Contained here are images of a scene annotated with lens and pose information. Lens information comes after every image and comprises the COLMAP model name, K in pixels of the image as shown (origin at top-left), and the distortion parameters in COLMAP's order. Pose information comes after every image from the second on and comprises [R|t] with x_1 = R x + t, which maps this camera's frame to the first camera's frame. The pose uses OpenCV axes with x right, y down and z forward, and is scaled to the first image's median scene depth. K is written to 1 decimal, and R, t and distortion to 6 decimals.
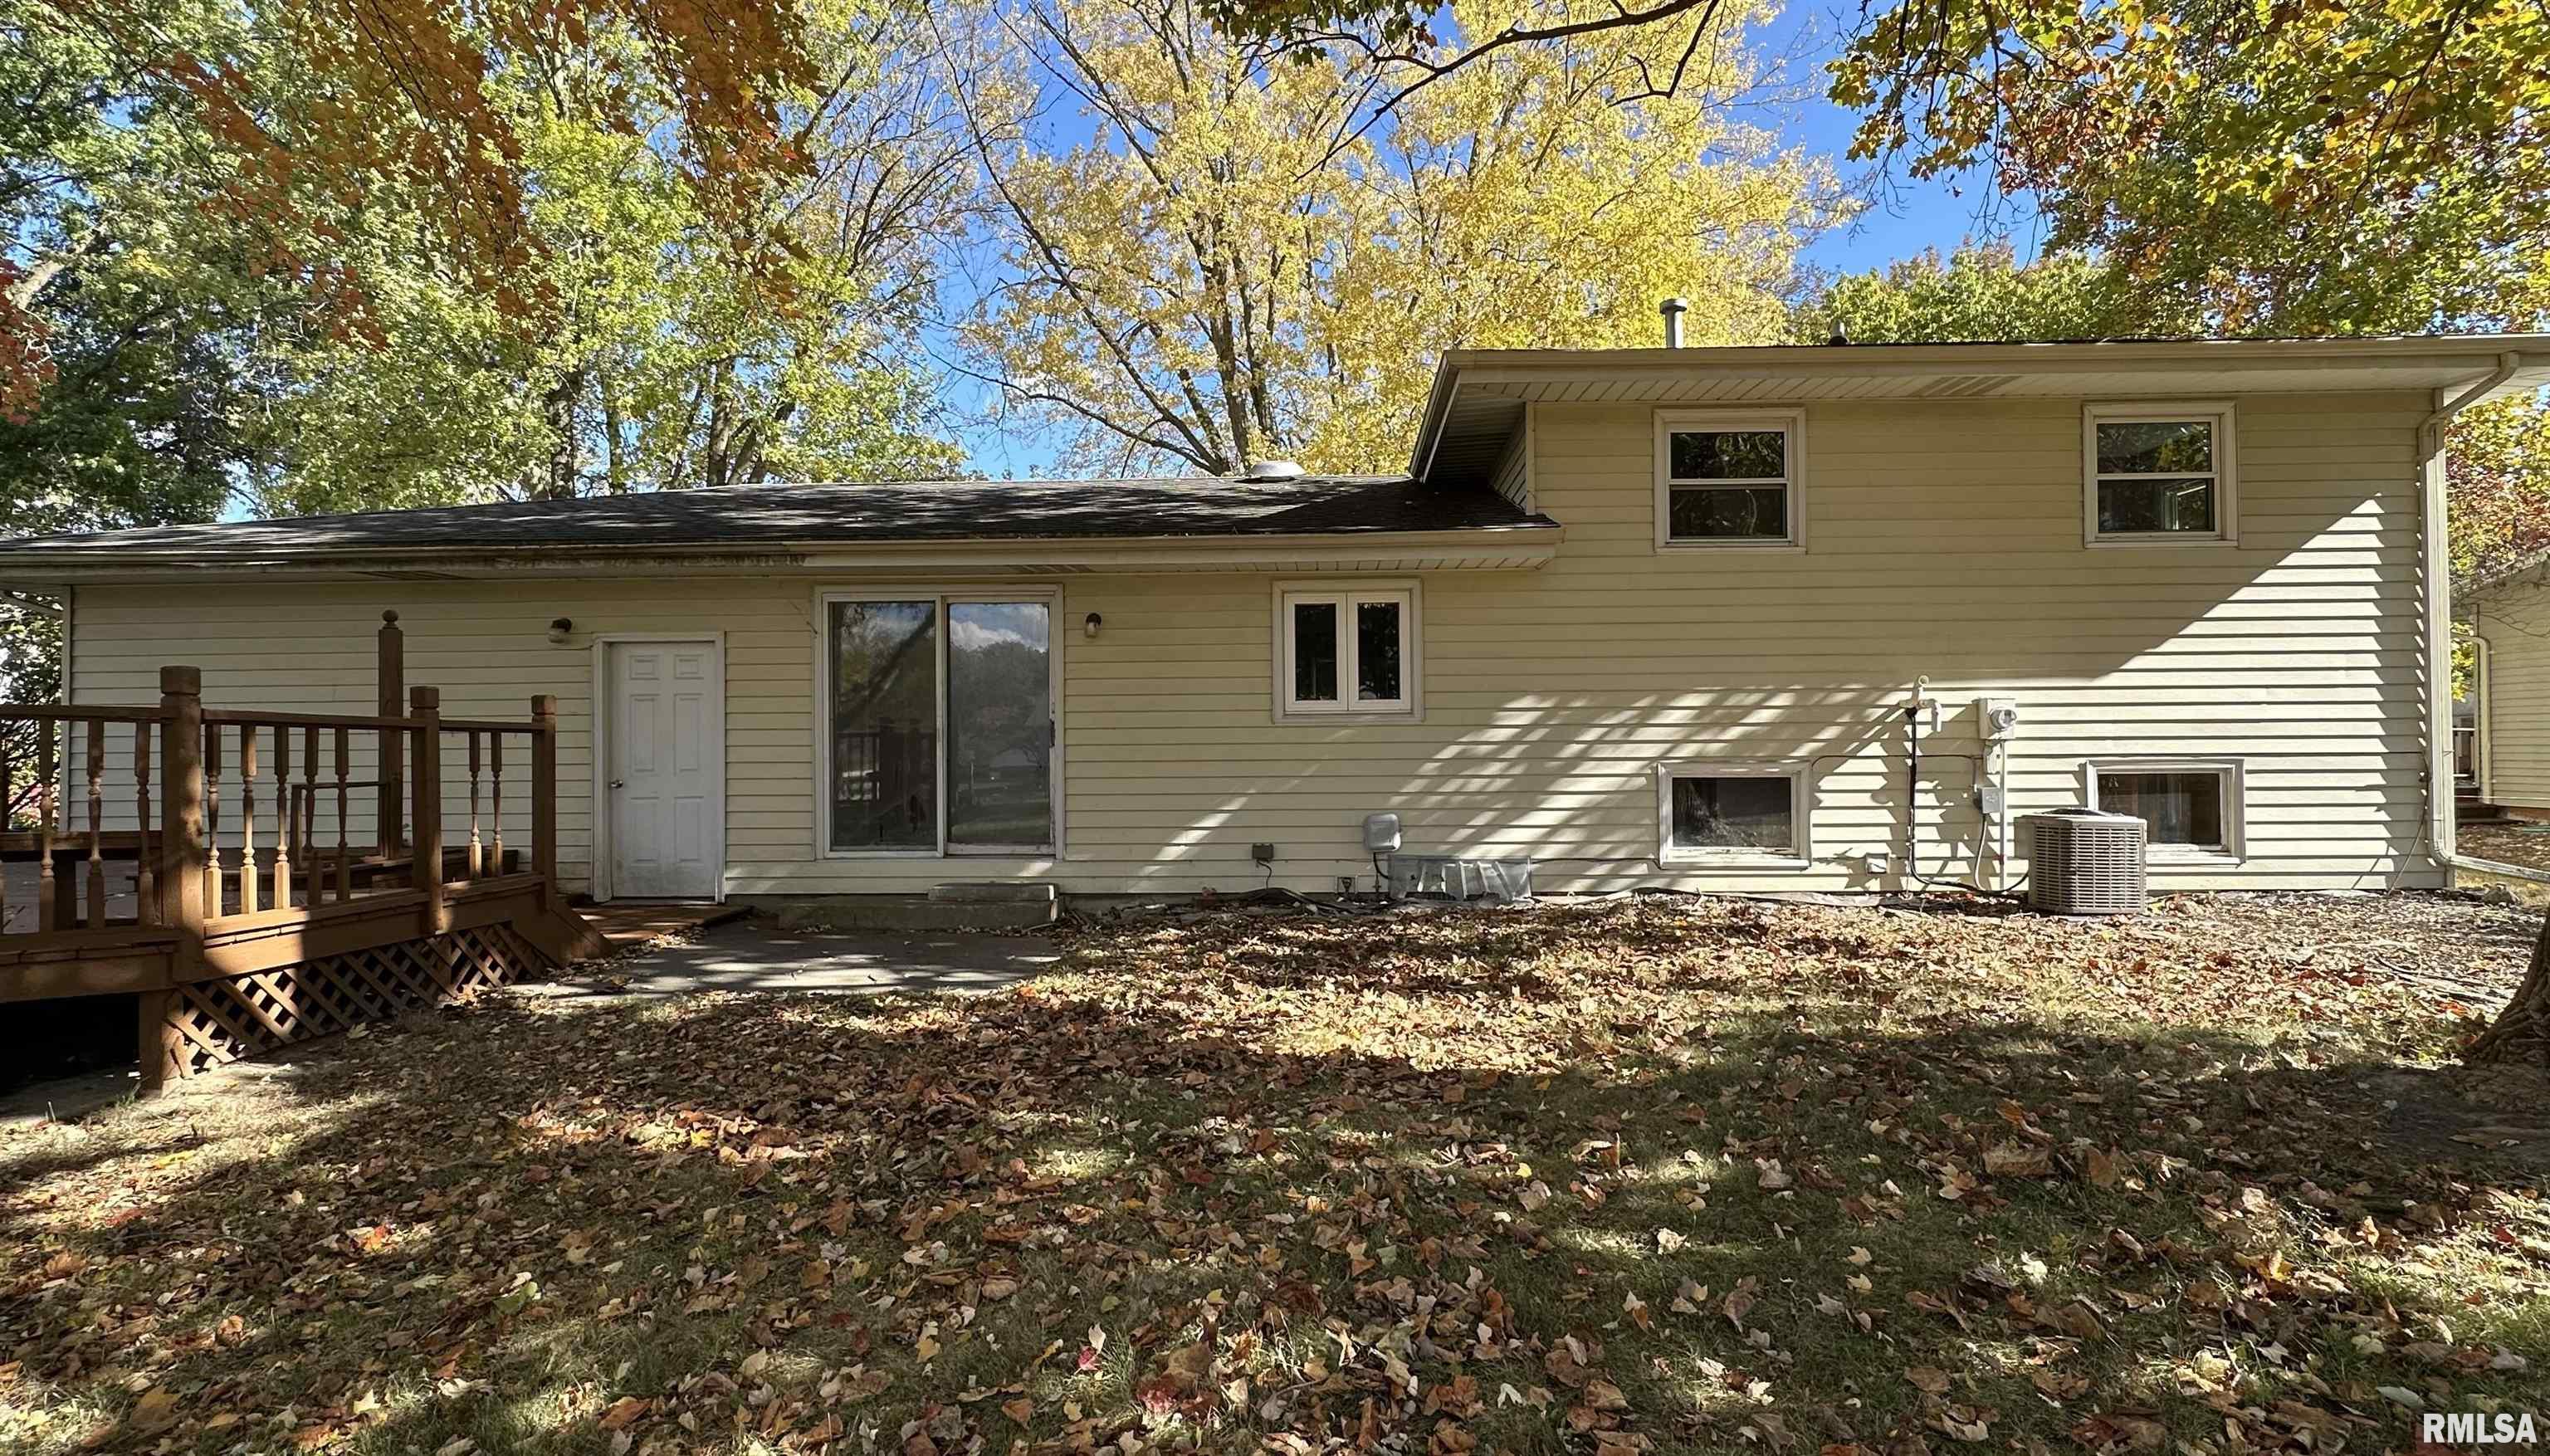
lens RADIAL K [[1017.6, 0, 1274.2], [0, 1017.6, 714.1], [0, 0, 1]] dist [0.000638, -0.000052]
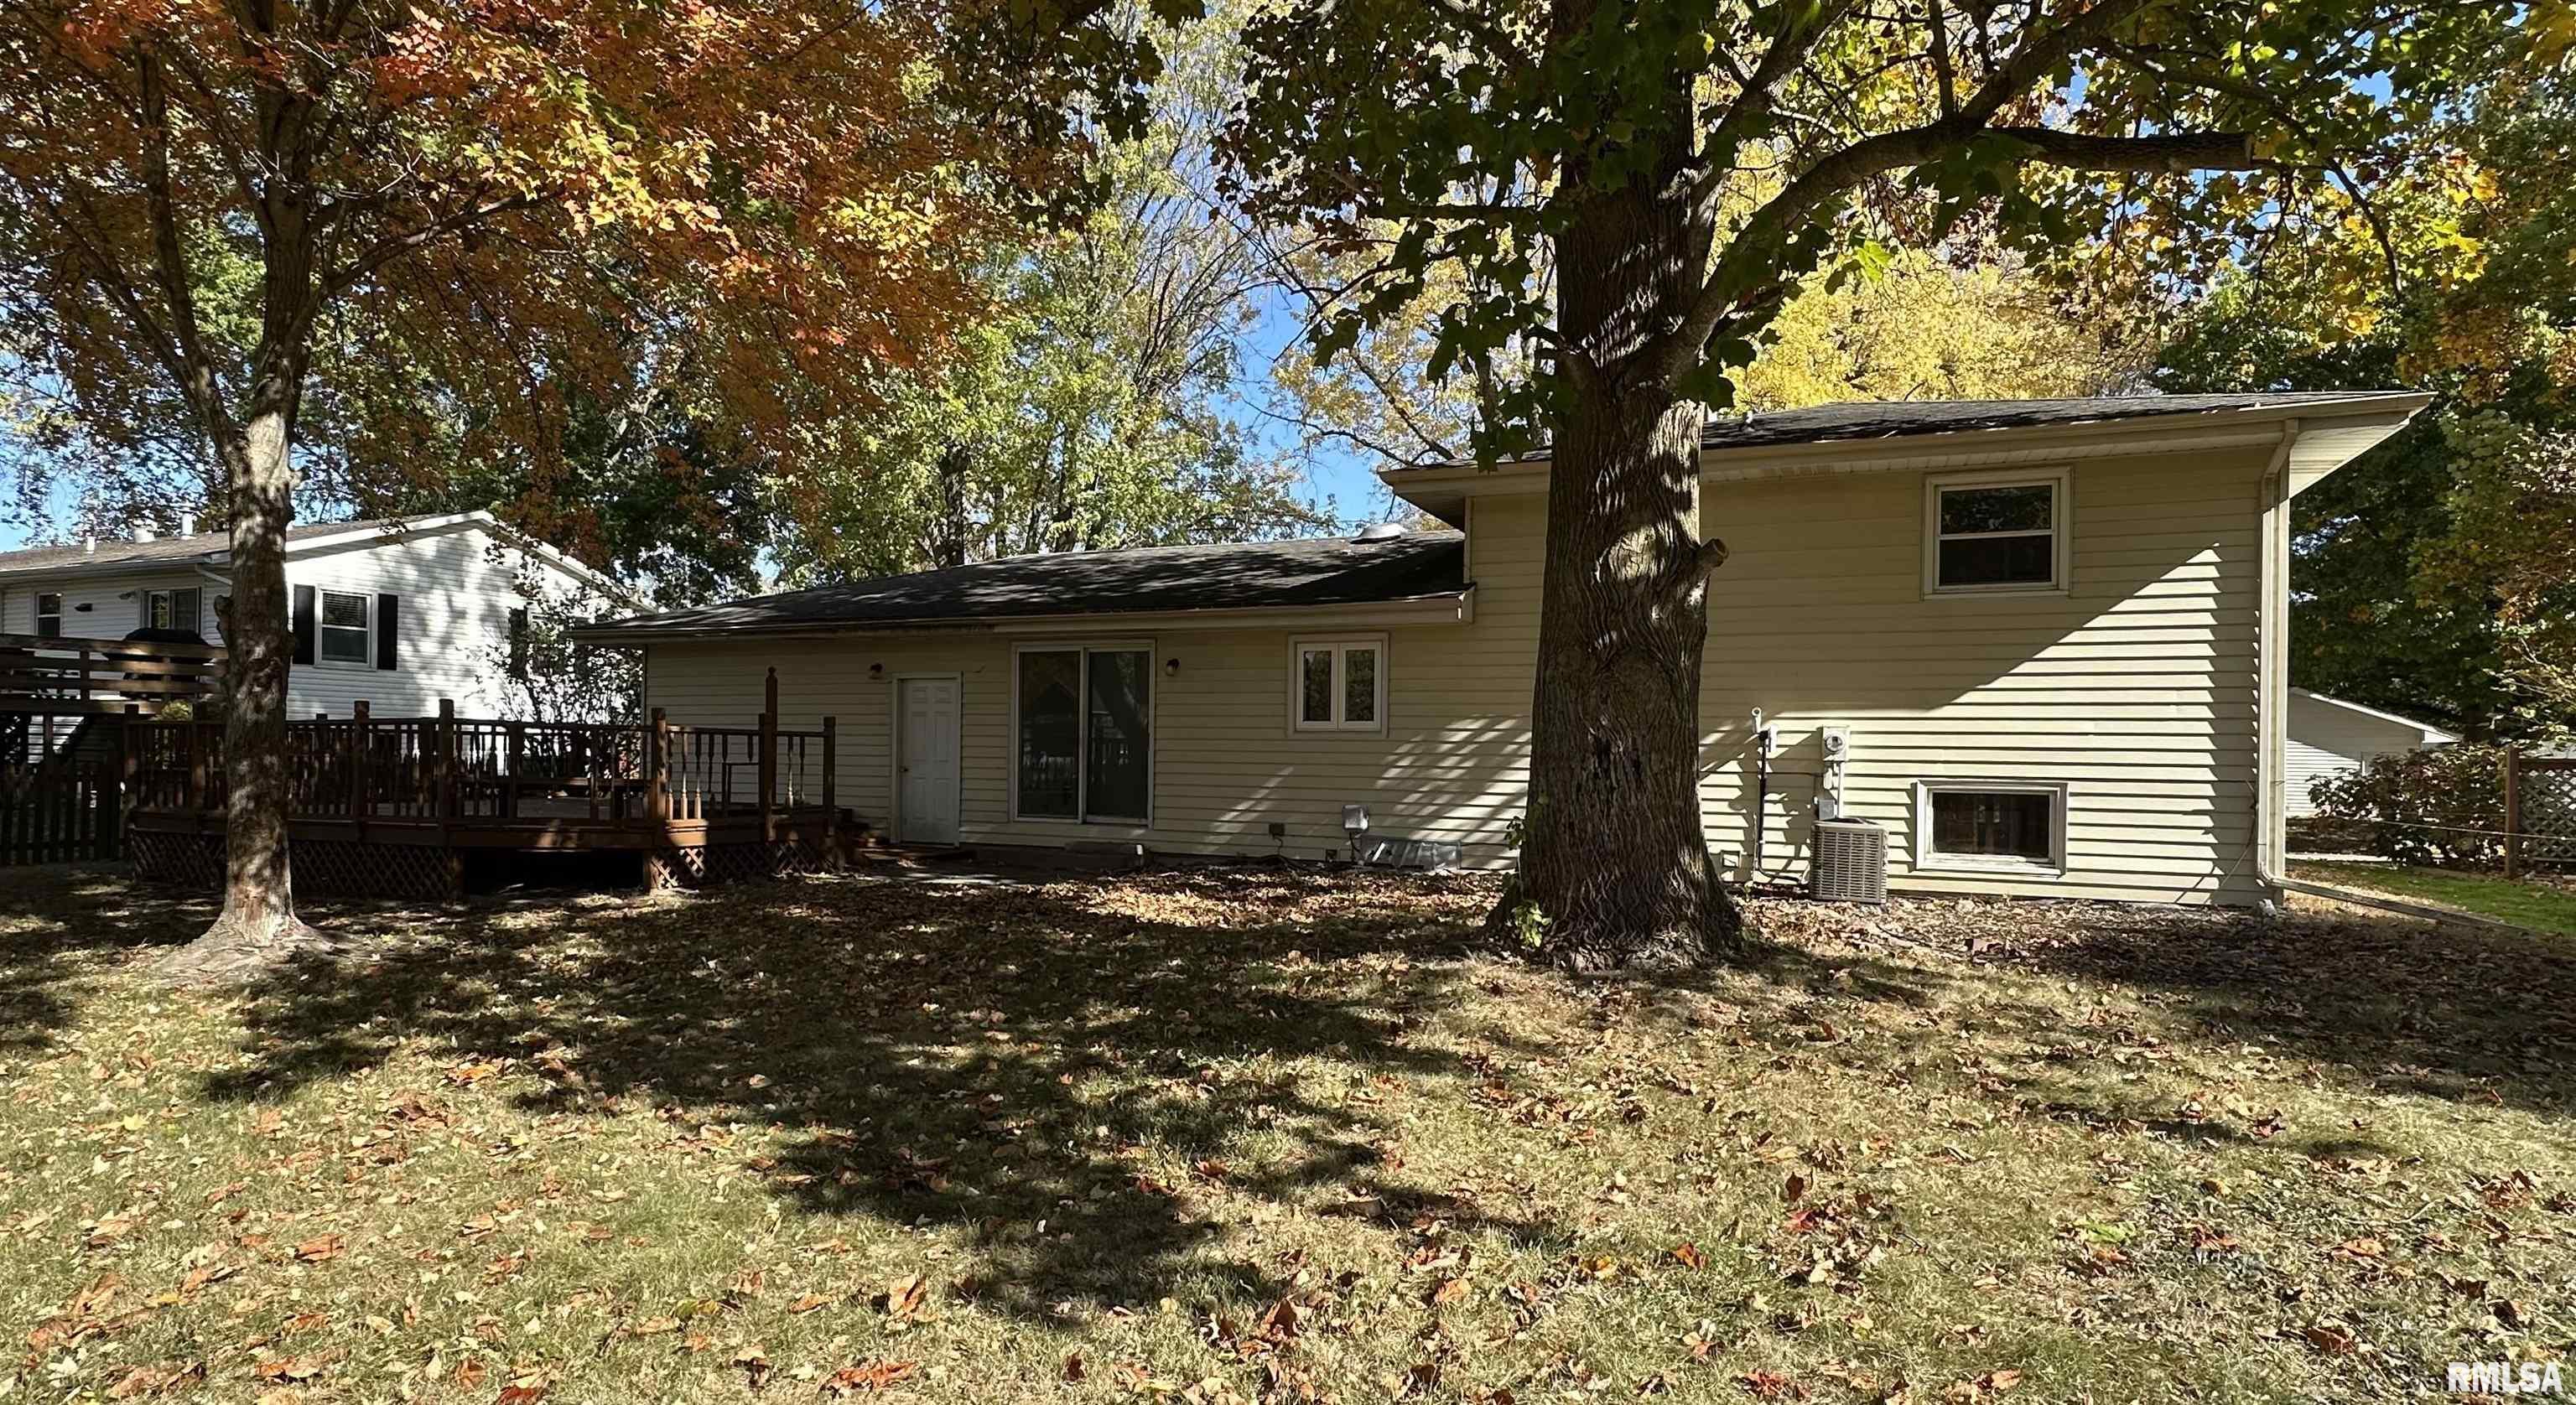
lens RADIAL K [[1014.7, 0, 1288.5], [0, 1014.7, 718.4], [0, 0, 1]] dist [-0.000168, -0.000031]
pose [[0.948072, 0.010423, -0.317884, 0.481056], [-0.010949, 0.999940, 0.000131, -0.018336], [0.317866, 0.003356, 0.948130, -0.343464]]
